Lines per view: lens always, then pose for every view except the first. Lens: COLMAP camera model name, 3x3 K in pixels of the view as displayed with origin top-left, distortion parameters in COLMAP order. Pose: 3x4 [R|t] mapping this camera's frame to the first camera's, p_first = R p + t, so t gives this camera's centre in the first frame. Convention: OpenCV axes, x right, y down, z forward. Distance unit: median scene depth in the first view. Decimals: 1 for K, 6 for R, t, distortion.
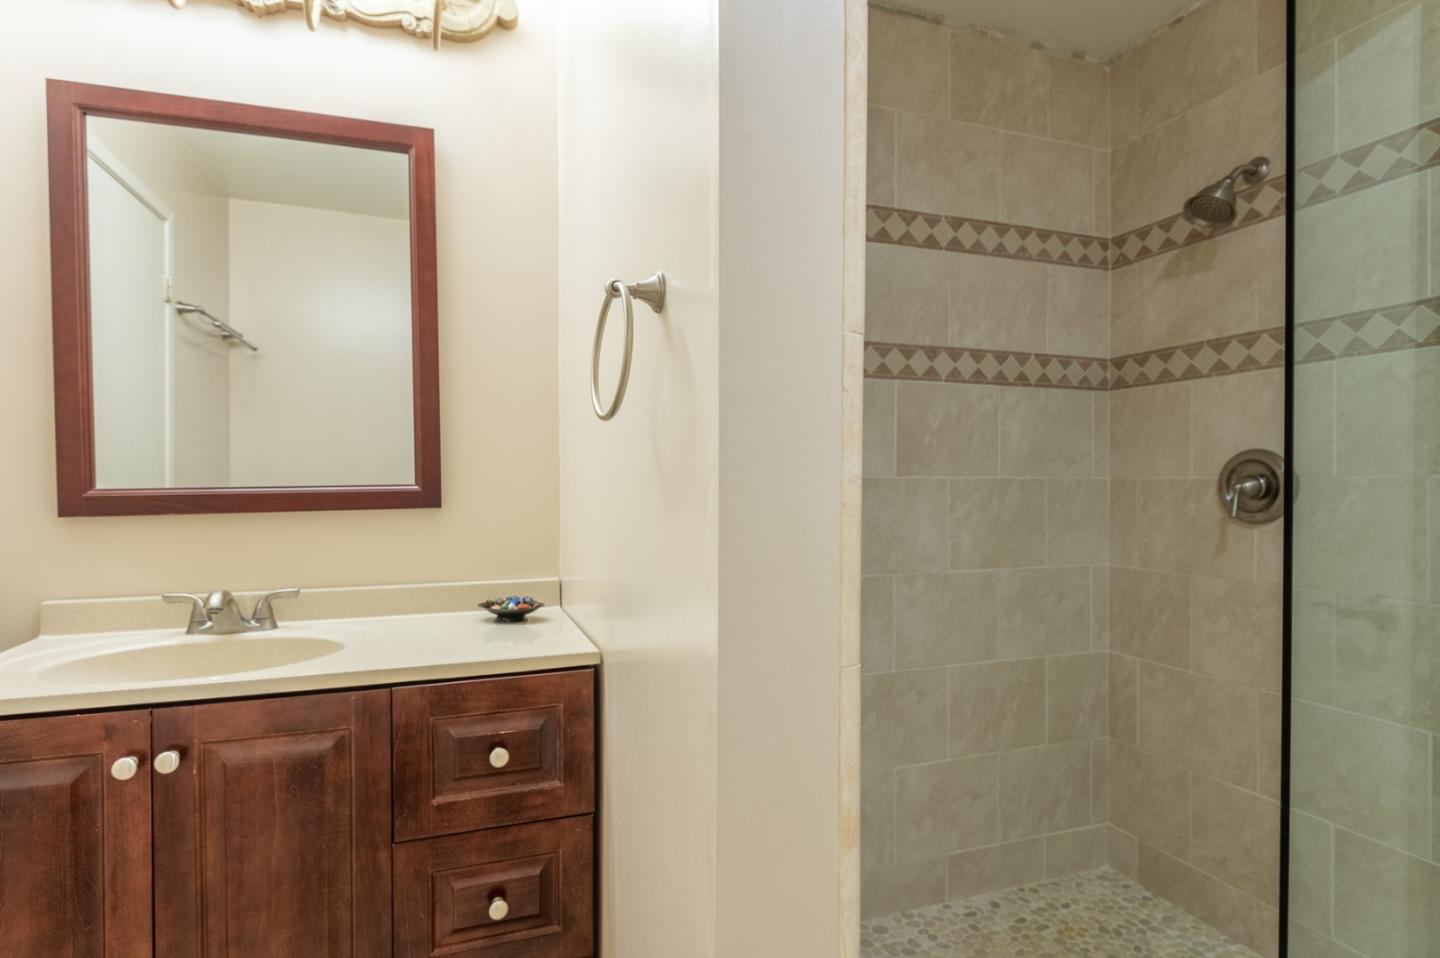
lens RADIAL K [[737.6, 0, 714.2], [0, 737.6, 484.7], [0, 0, 1]] dist [0.000306, 0.000775]
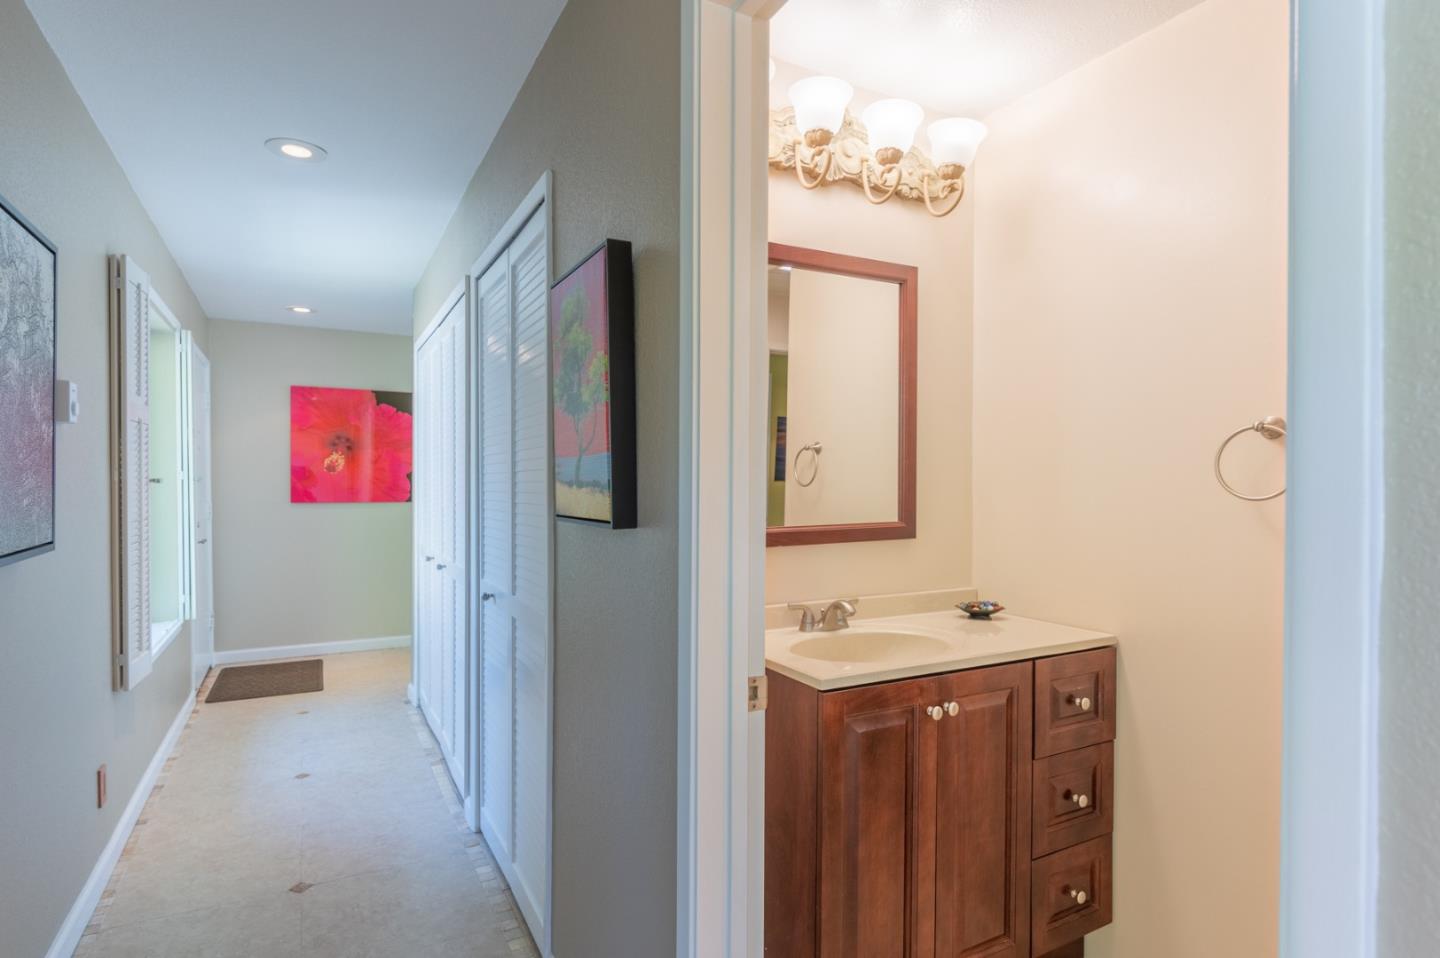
lens RADIAL K [[737.6, 0, 723.6], [0, 737.6, 481.6], [0, 0, 1]] dist [0.000306, 0.000775]
pose [[0.983404, 0.016975, 0.180634, -1.097486], [-0.014969, 0.999810, -0.012463, -0.059011], [-0.180811, 0.009552, 0.983471, -0.336750]]
